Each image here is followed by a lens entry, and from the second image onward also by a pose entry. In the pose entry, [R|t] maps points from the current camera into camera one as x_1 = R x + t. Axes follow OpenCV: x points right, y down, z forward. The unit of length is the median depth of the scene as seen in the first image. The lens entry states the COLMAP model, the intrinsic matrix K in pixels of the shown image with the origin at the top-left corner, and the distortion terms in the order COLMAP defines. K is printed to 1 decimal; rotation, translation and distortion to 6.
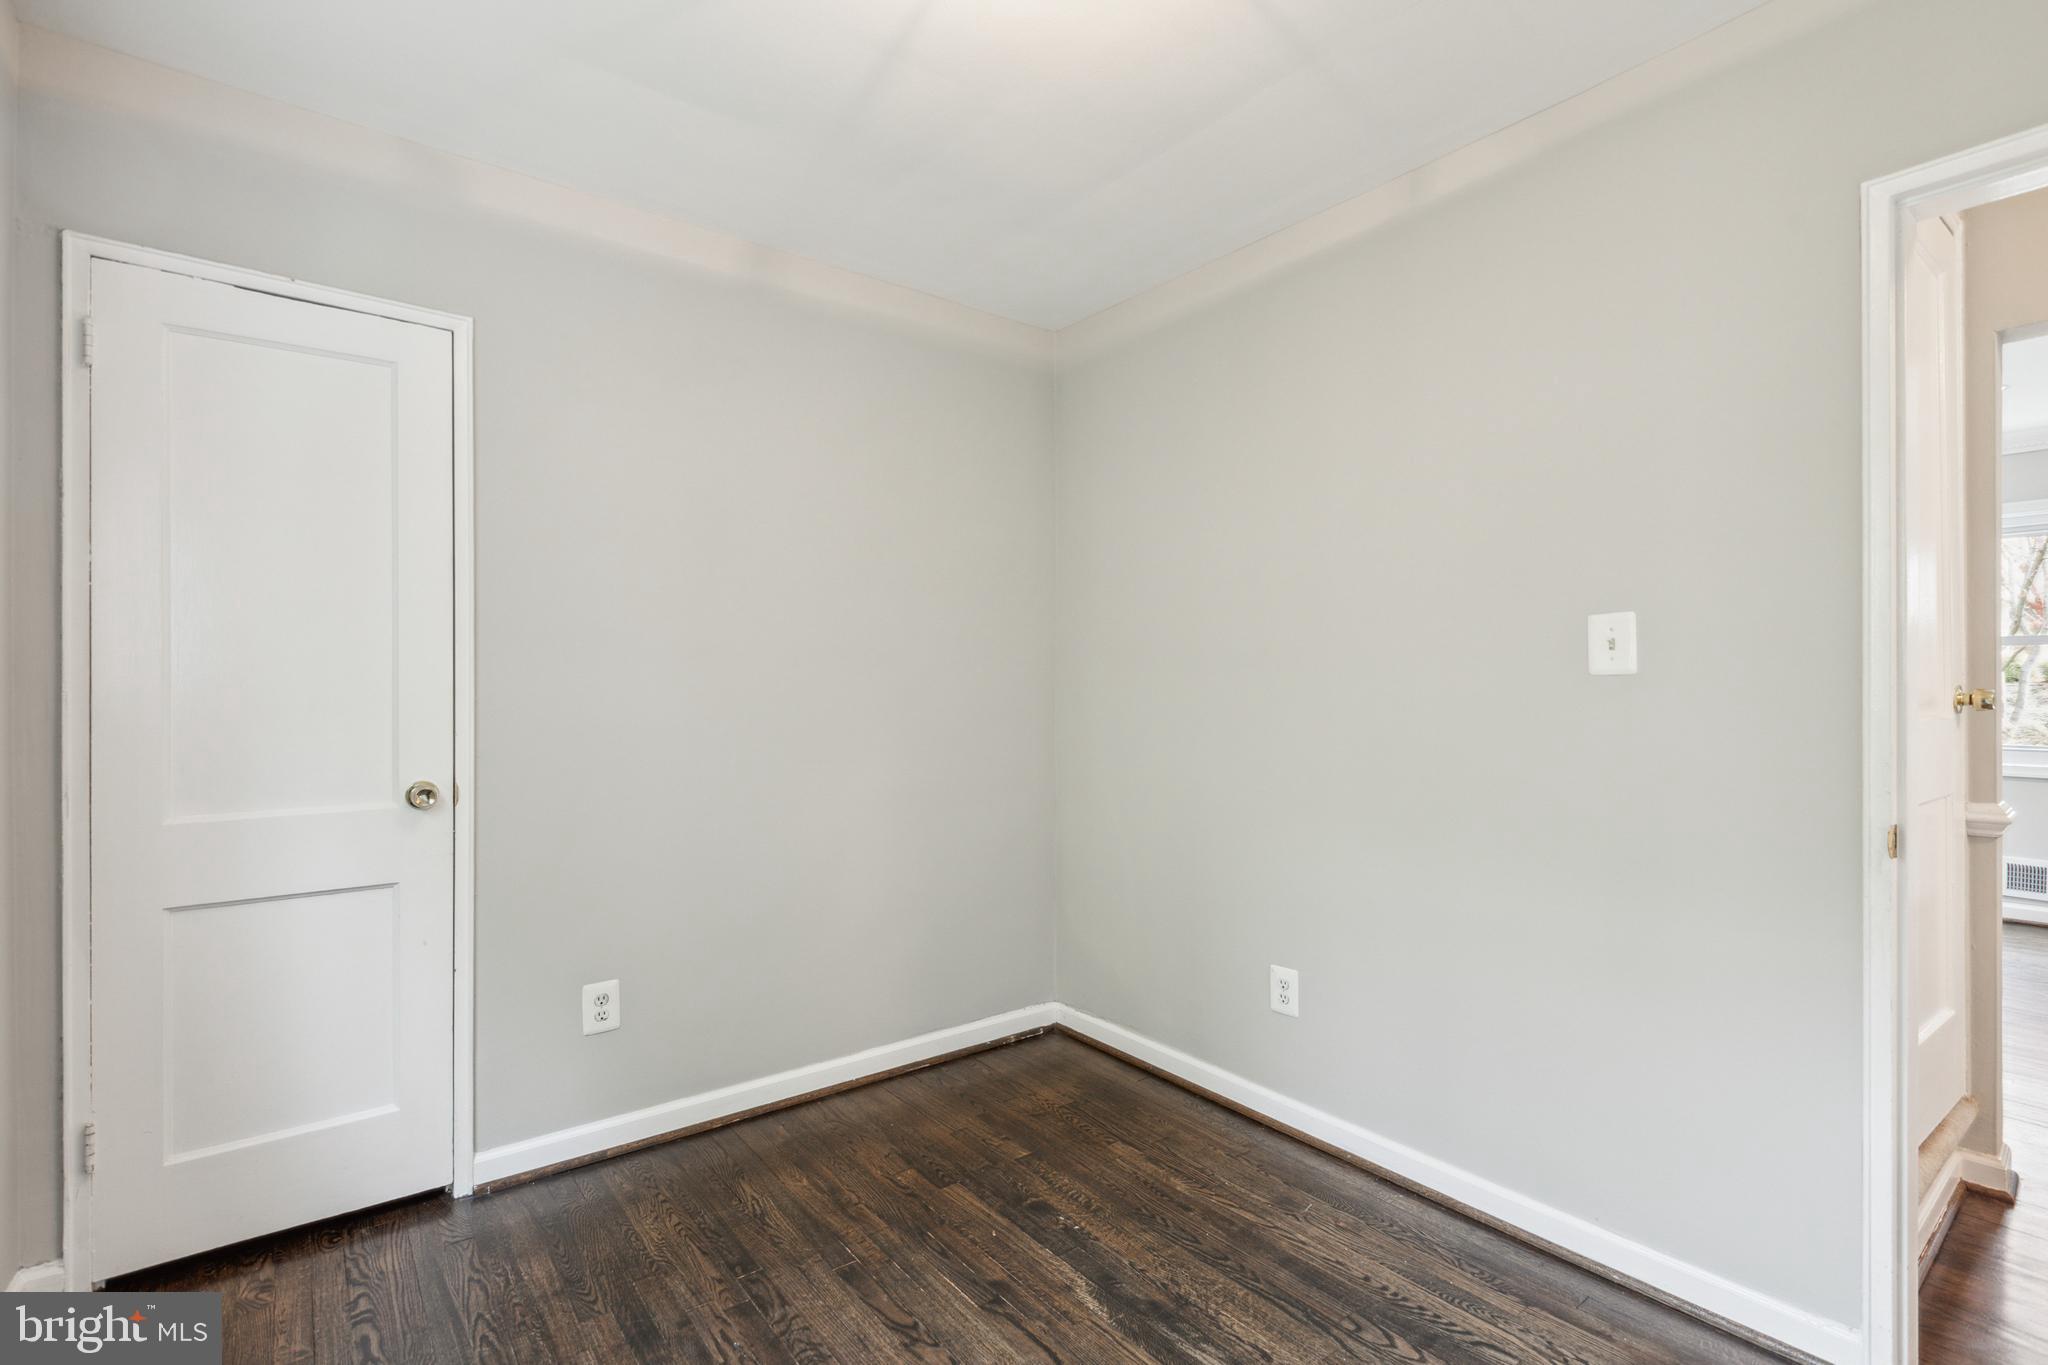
lens RADIAL K [[948.1, 0, 1024.0], [0, 948.1, 682.5], [0, 0, 1]] dist [0.000345, -0.000403]
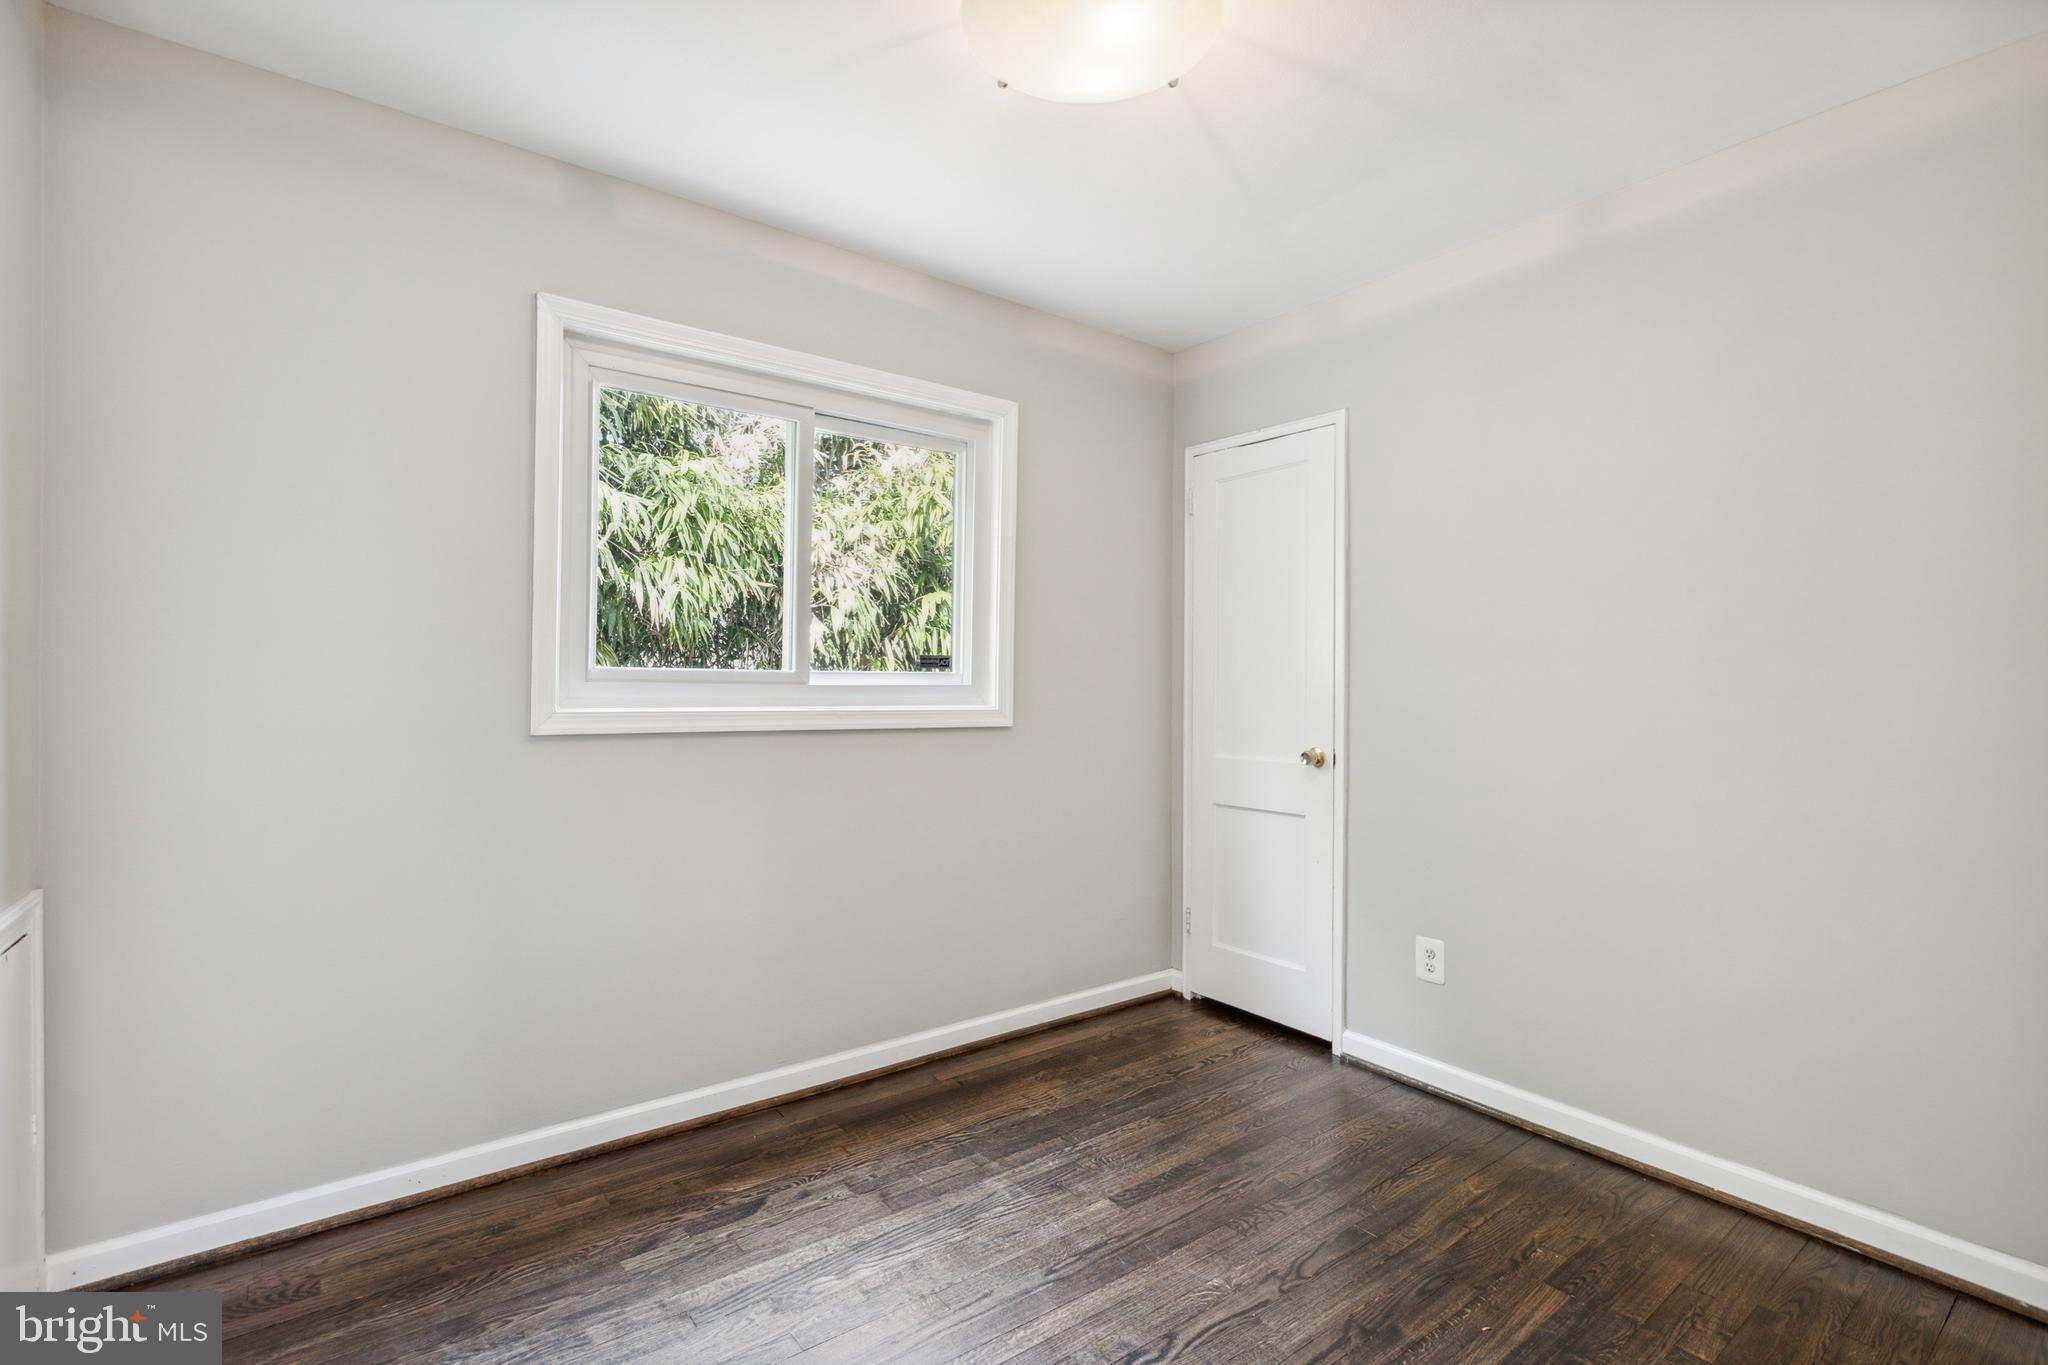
lens RADIAL K [[948.1, 0, 1024.0], [0, 948.1, 682.5], [0, 0, 1]] dist [0.000345, -0.000403]
pose [[-0.019629, -0.000393, -0.999807, 0.711720], [-0.004949, 0.999988, -0.000296, 0.007725], [0.999795, 0.004943, -0.019631, 0.523825]]
